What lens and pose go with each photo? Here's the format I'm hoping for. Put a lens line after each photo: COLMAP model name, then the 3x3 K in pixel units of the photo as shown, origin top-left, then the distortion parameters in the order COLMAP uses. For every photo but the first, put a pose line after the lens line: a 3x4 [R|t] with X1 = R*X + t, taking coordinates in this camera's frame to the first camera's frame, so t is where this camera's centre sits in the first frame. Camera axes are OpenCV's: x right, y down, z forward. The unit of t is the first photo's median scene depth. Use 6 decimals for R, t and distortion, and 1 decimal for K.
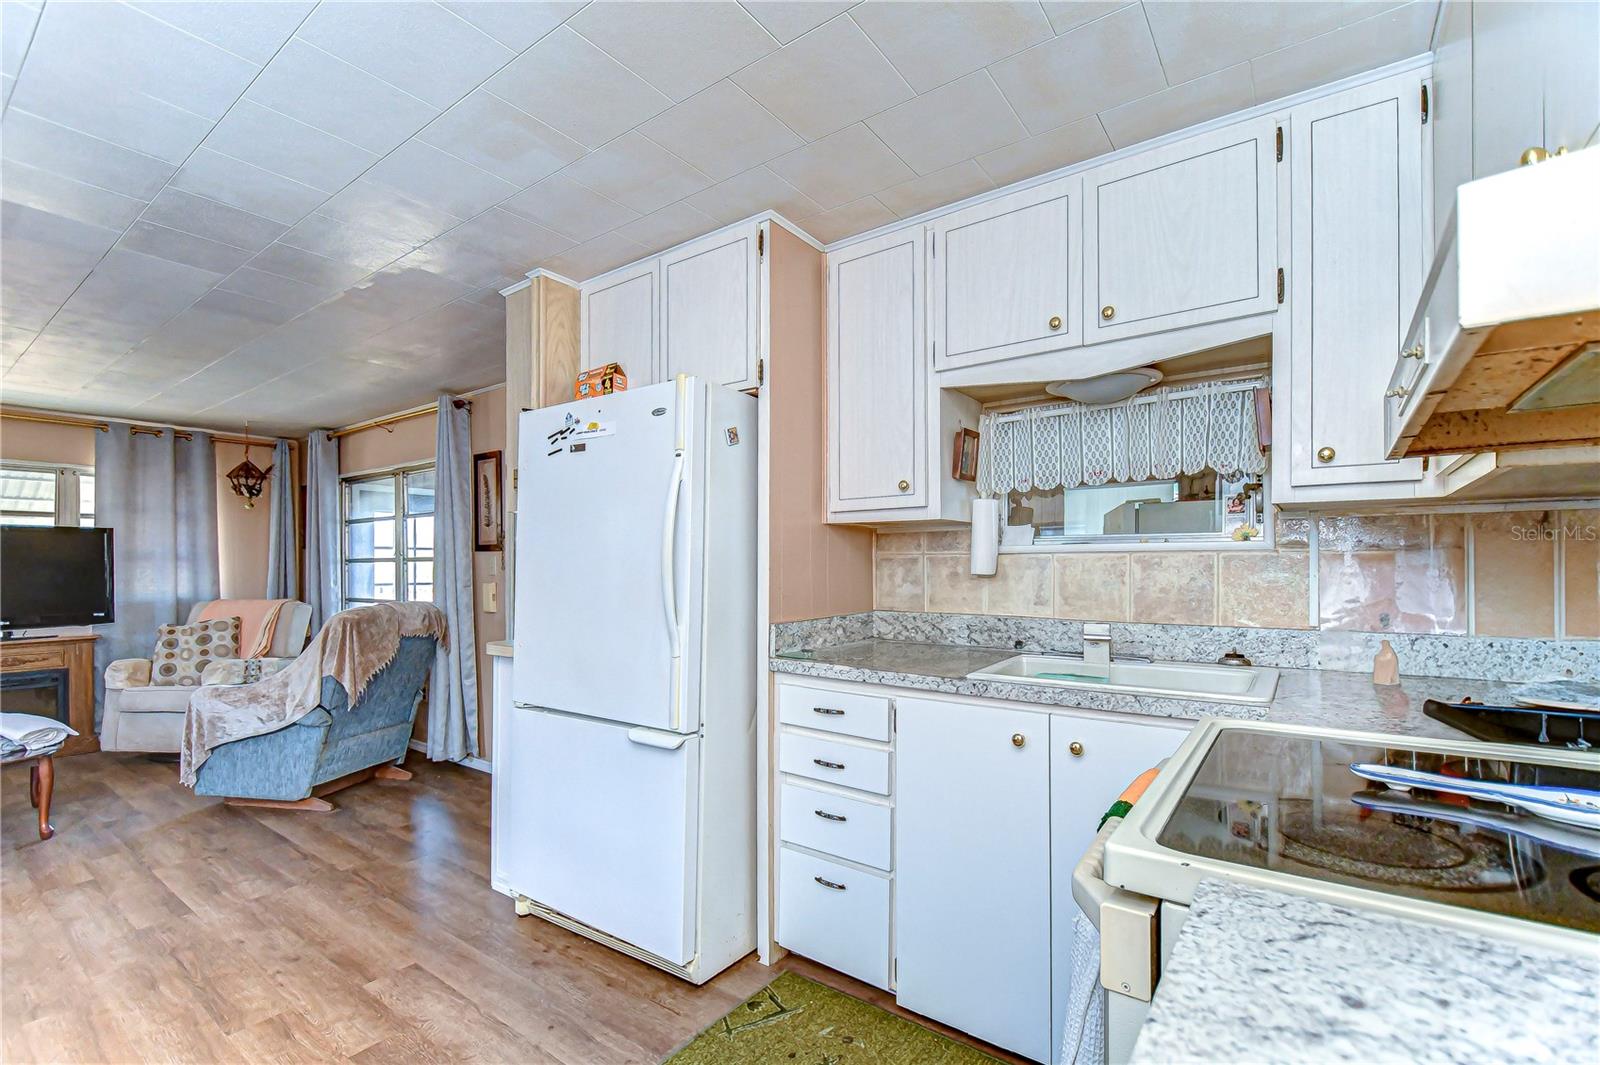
lens RADIAL K [[717.2, 0, 787.0], [0, 717.2, 564.9], [0, 0, 1]] dist [0.000414, -0.000310]
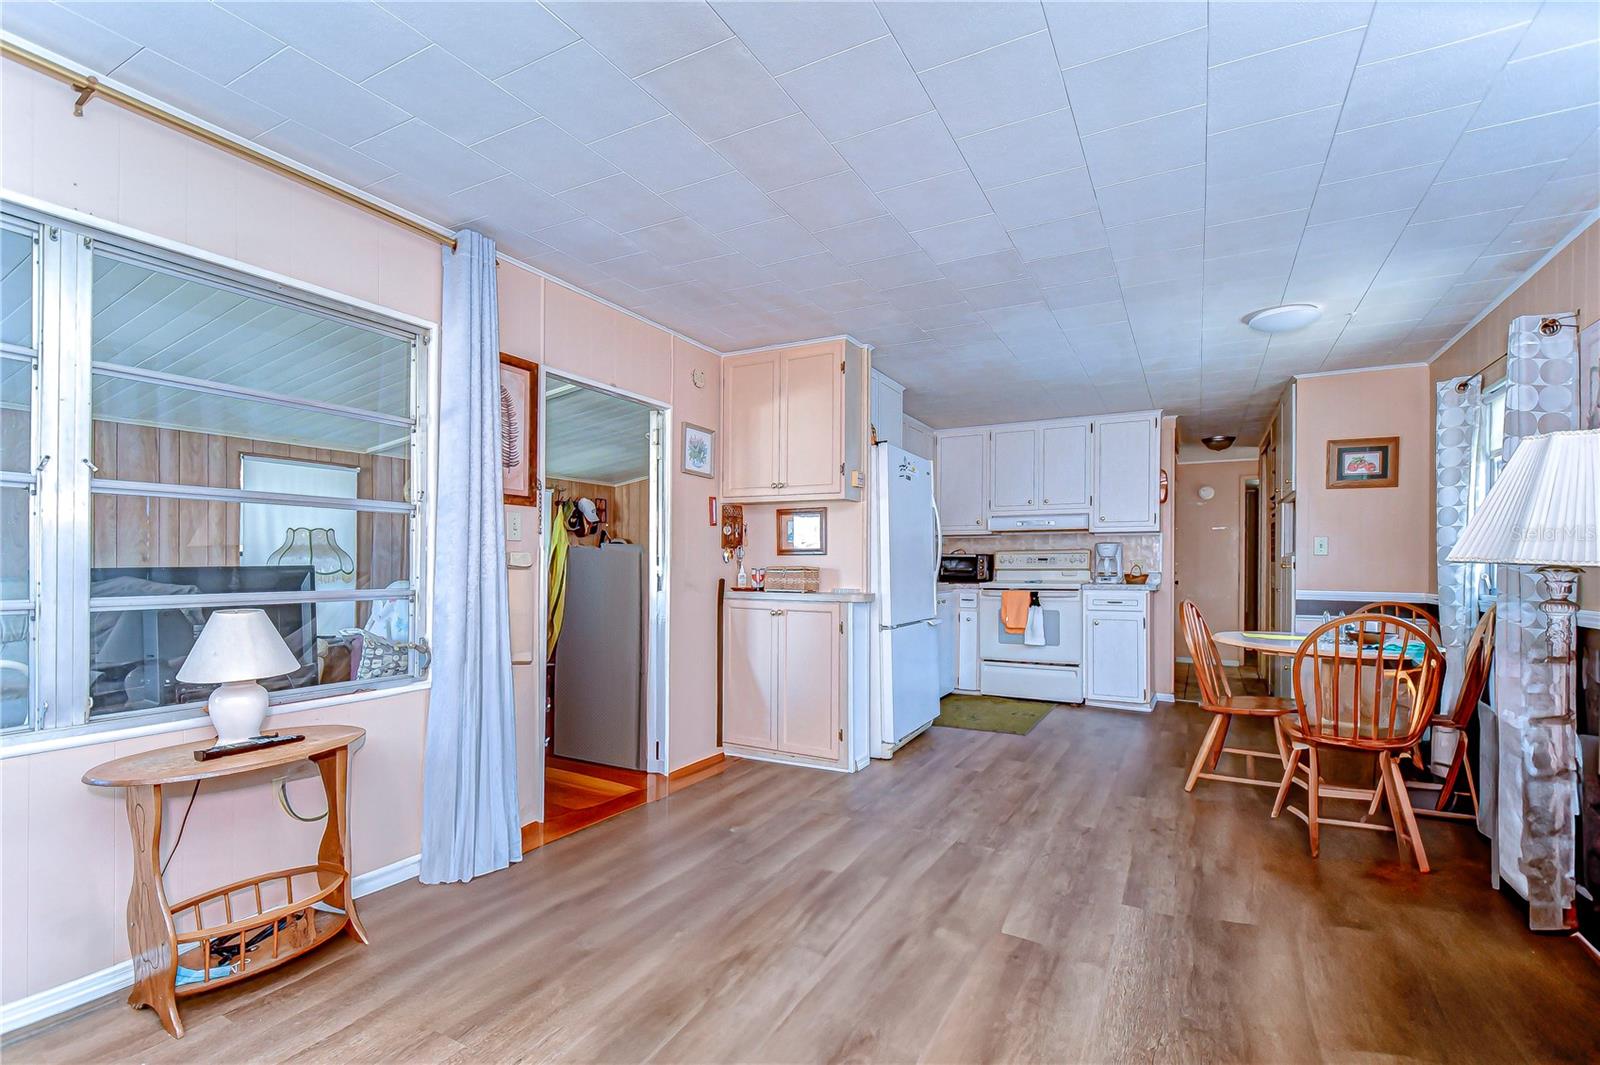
lens RADIAL K [[699.8, 0, 818.0], [0, 699.8, 569.3], [0, 0, 1]] dist [0.004294, -0.010659]
pose [[-0.154163, -0.003134, 0.988040, -1.010876], [-0.007802, 0.999968, 0.001954, 0.034319], [-0.988015, -0.007407, -0.154183, 0.750820]]
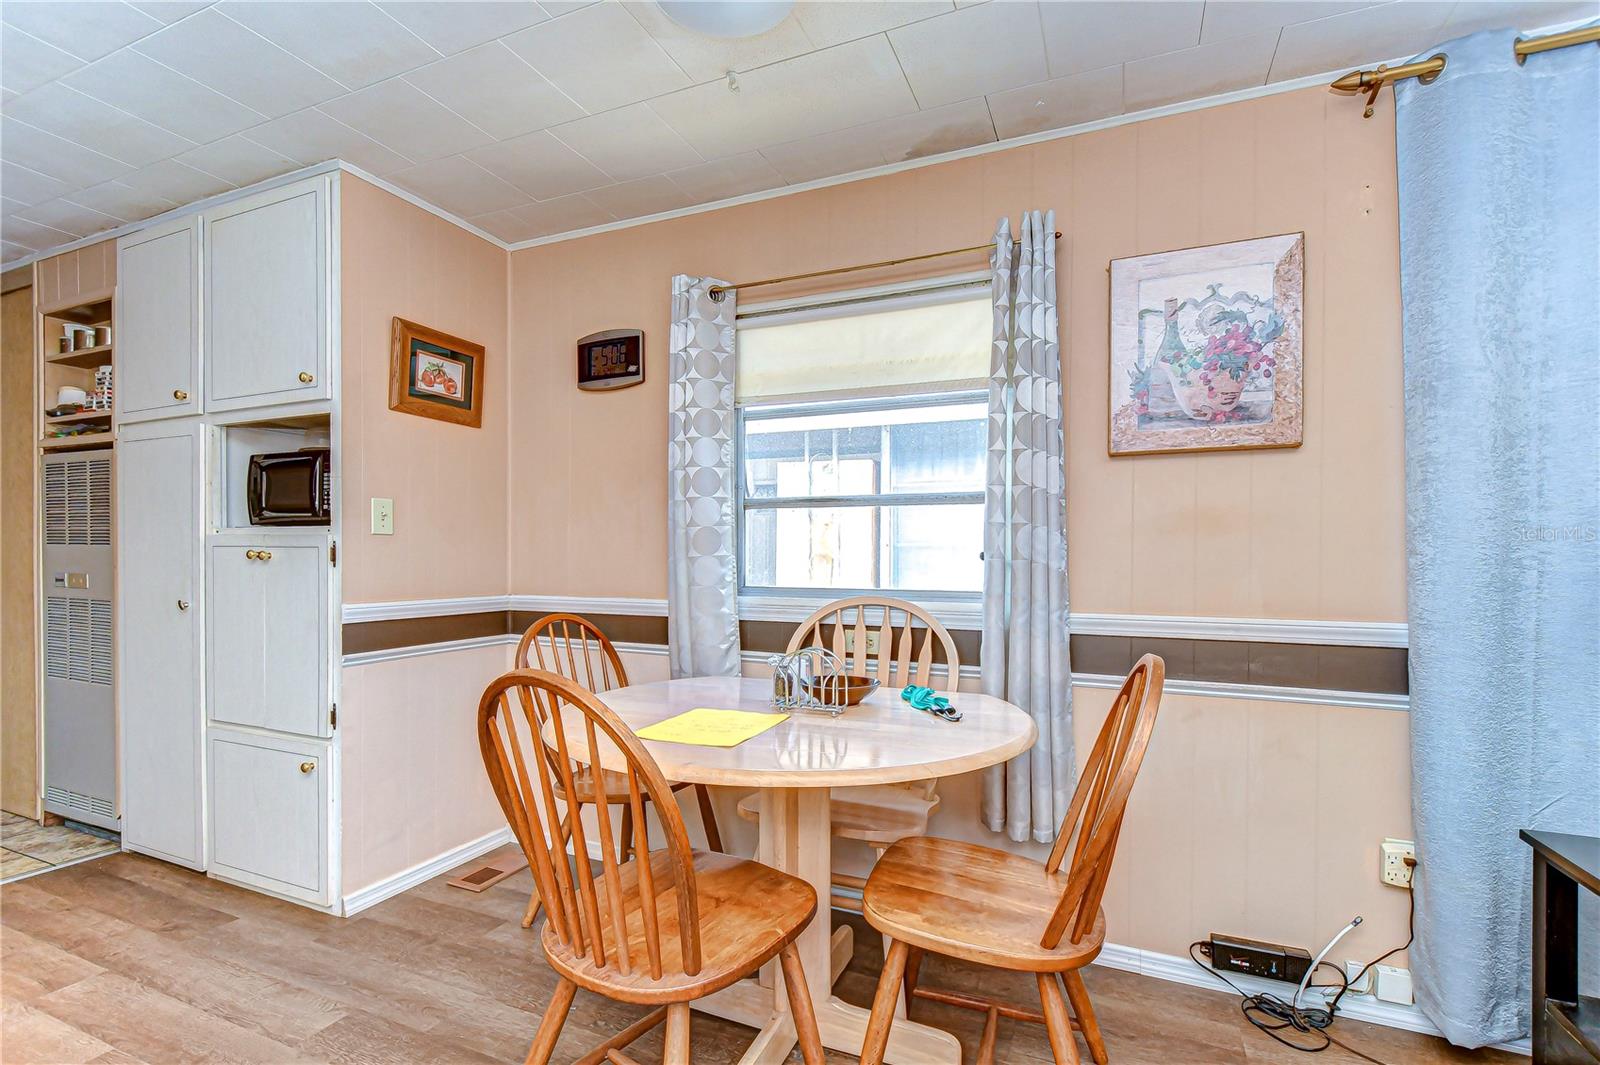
lens RADIAL K [[707.8, 0, 823.6], [0, 707.8, 557.9], [0, 0, 1]] dist [0.000202, -0.000237]
pose [[-0.970528, 0.003023, -0.240969, -0.333172], [0.001621, 0.999981, 0.006014, 0.025118], [0.240983, 0.005446, -0.970514, 0.479753]]
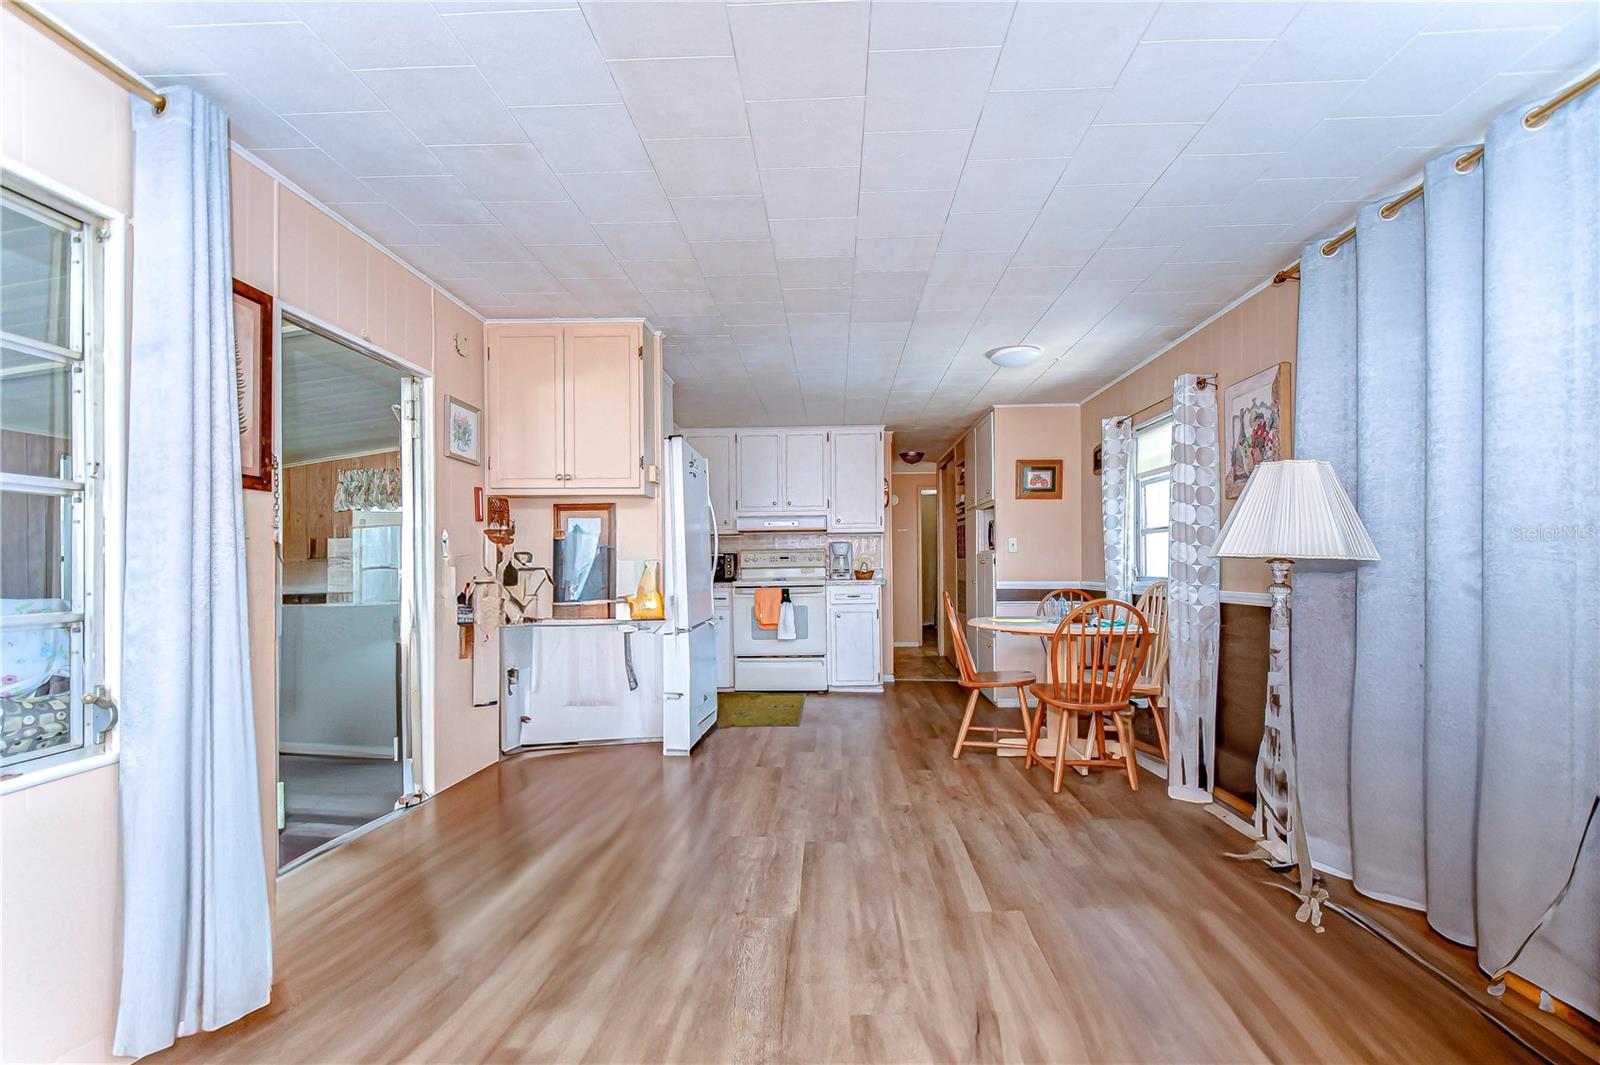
lens RADIAL K [[682.8, 0, 813.2], [0, 682.8, 566.3], [0, 0, 1]] dist [0.009794, -0.010684]
pose [[-0.570213, 0.005511, 0.821478, -0.924930], [0.007902, 0.999968, -0.001223, 0.033607], [-0.821459, 0.005794, -0.570239, 0.862227]]
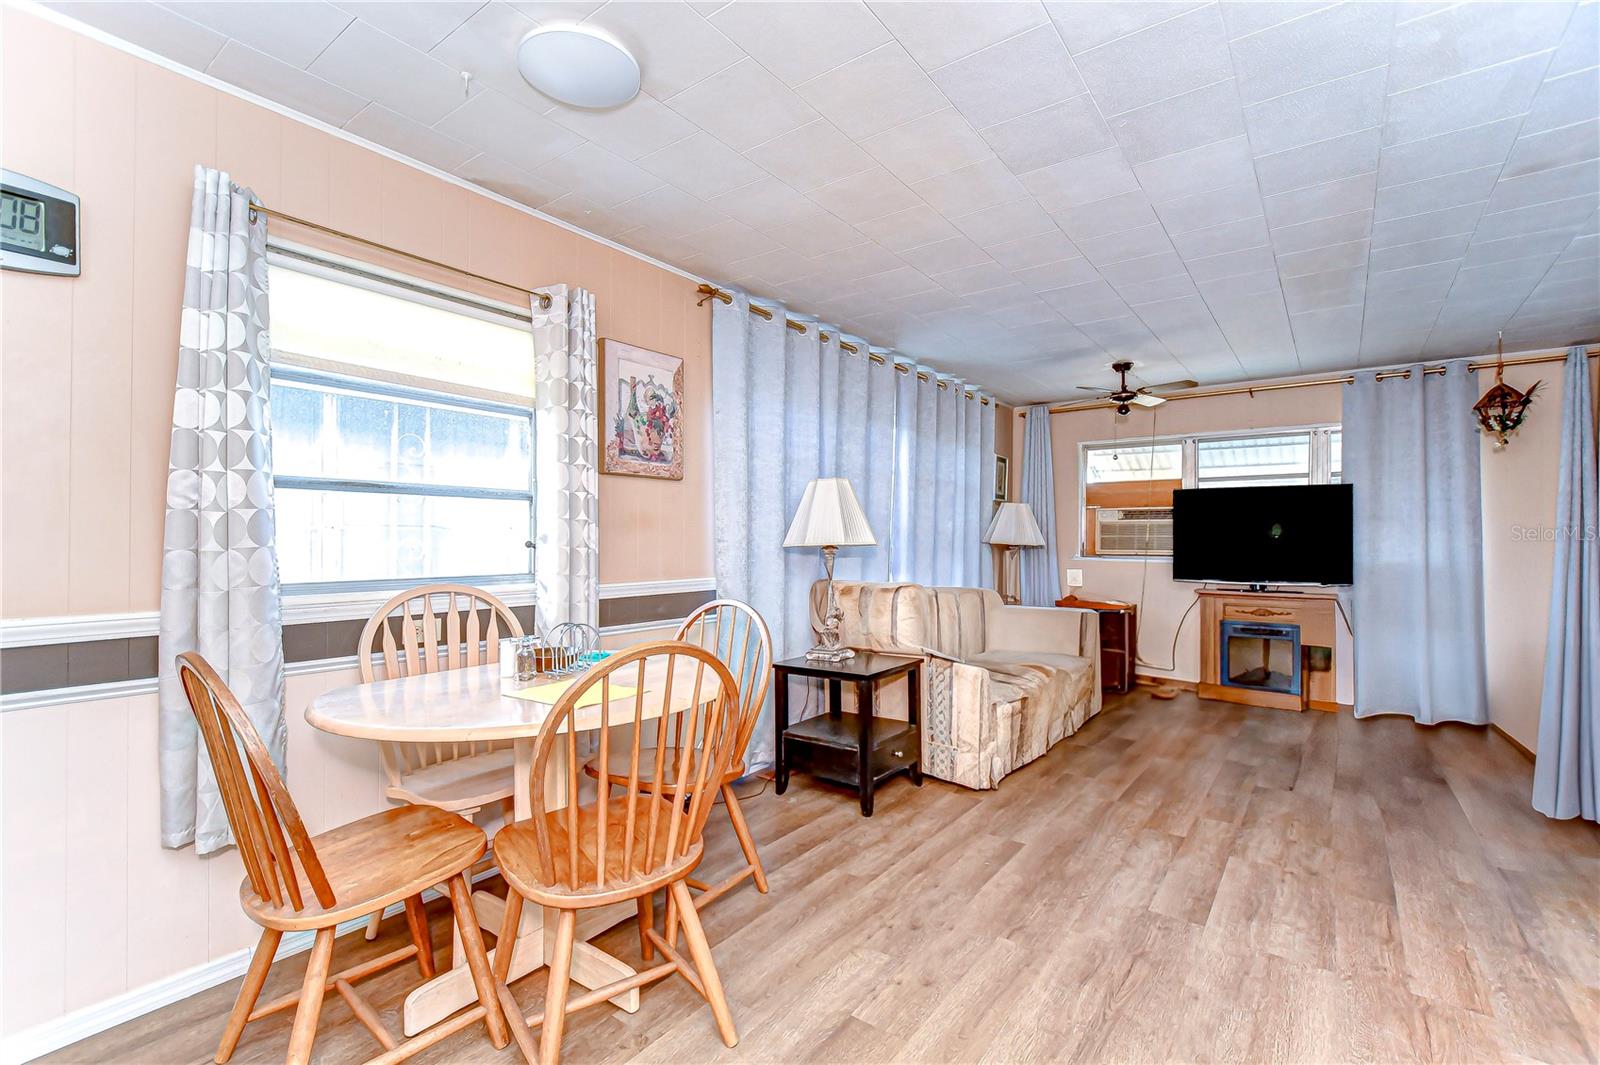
lens RADIAL K [[708.6, 0, 807.4], [0, 708.6, 539.0], [0, 0, 1]] dist [0.000347, -0.000116]
pose [[0.003193, 0.007226, -0.999969, -0.006187], [-0.004721, 0.999963, 0.007211, 0.017980], [0.999984, 0.004698, 0.003227, 0.291007]]
